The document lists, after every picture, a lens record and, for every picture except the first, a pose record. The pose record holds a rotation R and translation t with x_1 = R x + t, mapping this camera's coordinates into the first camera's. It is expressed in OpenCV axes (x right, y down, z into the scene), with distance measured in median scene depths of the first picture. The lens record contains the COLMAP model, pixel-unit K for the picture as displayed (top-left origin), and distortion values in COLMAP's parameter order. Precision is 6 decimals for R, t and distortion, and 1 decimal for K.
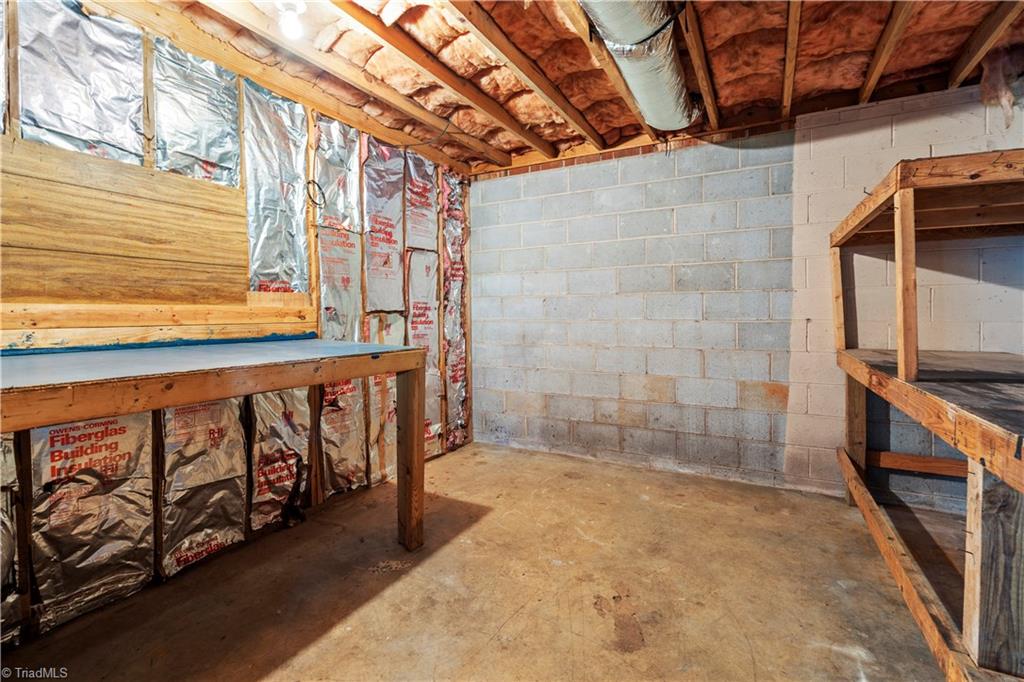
lens RADIAL K [[487.9, 0, 510.0], [0, 487.9, 304.2], [0, 0, 1]] dist [0.002076, 0.000351]
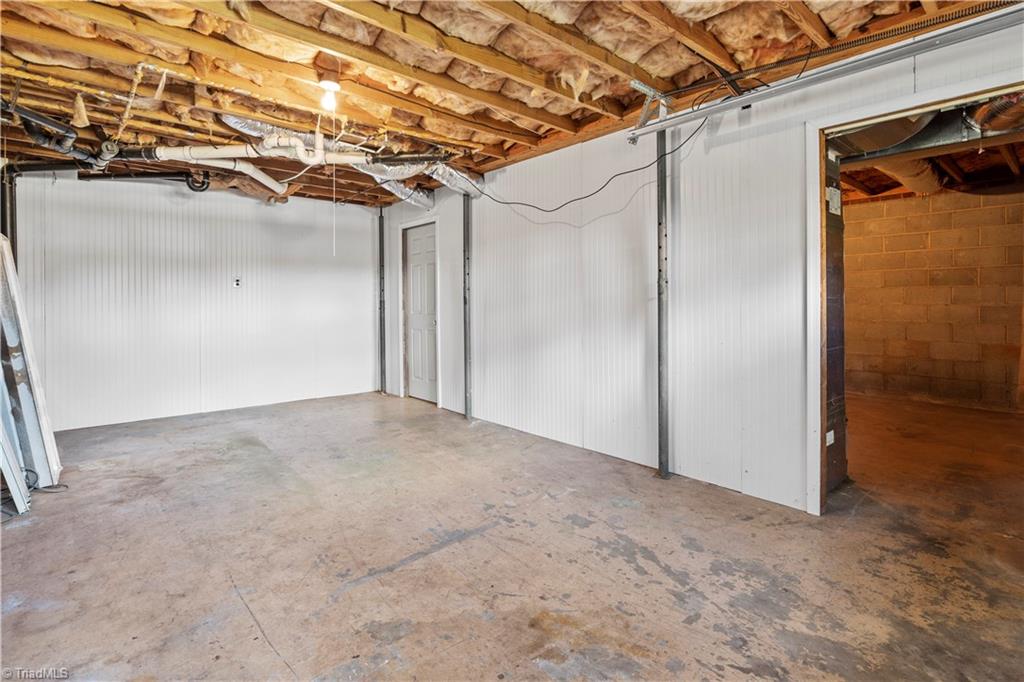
lens RADIAL K [[487.9, 0, 512.4], [0, 487.9, 296.9], [0, 0, 1]] dist [0.002076, 0.000351]
pose [[0.937122, 0.003687, -0.348982, -0.369969], [-0.004790, 0.999986, -0.002298, 0.019463], [0.348969, 0.003825, 0.937127, -0.940600]]
